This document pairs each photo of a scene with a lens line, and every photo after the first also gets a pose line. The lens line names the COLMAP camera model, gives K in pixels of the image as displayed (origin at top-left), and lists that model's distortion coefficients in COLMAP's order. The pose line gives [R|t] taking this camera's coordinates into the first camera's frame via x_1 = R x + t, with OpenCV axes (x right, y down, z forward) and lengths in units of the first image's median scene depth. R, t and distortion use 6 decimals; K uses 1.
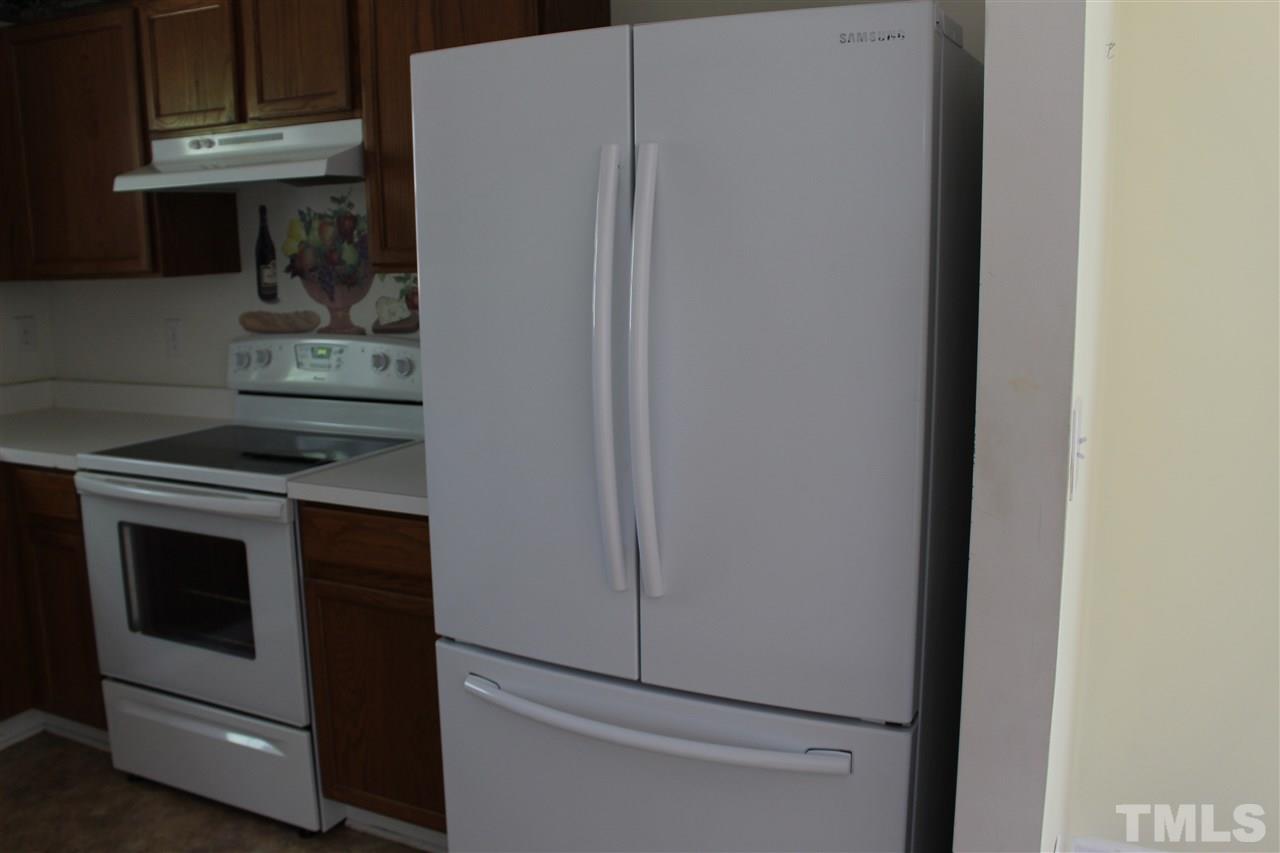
lens RADIAL K [[1090.3, 0, 640.0], [0, 1090.3, 426.5], [0, 0, 1]] dist [-0.178053, 0.163017]
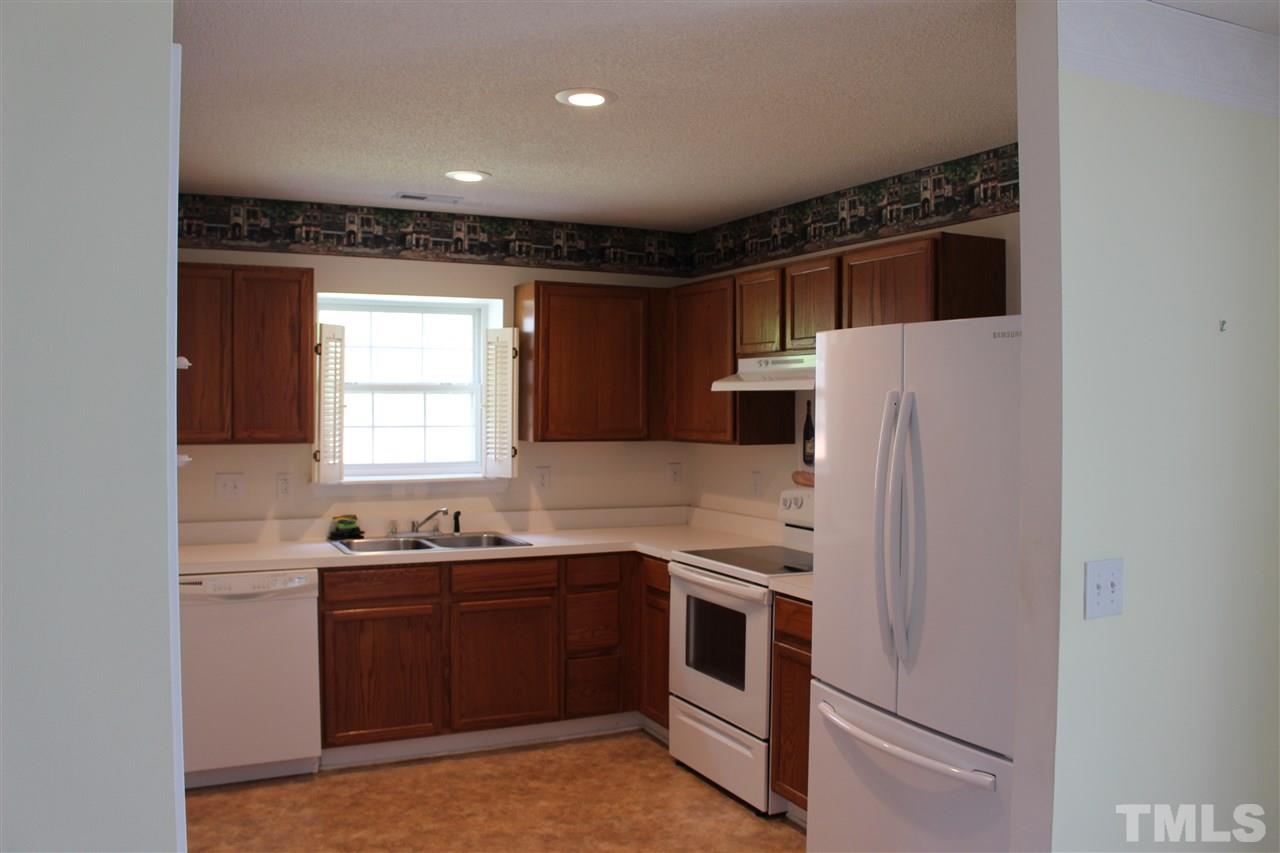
lens RADIAL K [[1090.3, 0, 640.0], [0, 1090.3, 426.5], [0, 0, 1]] dist [-0.178053, 0.163017]
pose [[0.787971, 0.036164, -0.614650, 0.451684], [-0.125488, 0.986753, -0.102816, 0.016077], [0.602790, 0.158147, 0.782070, -0.375007]]
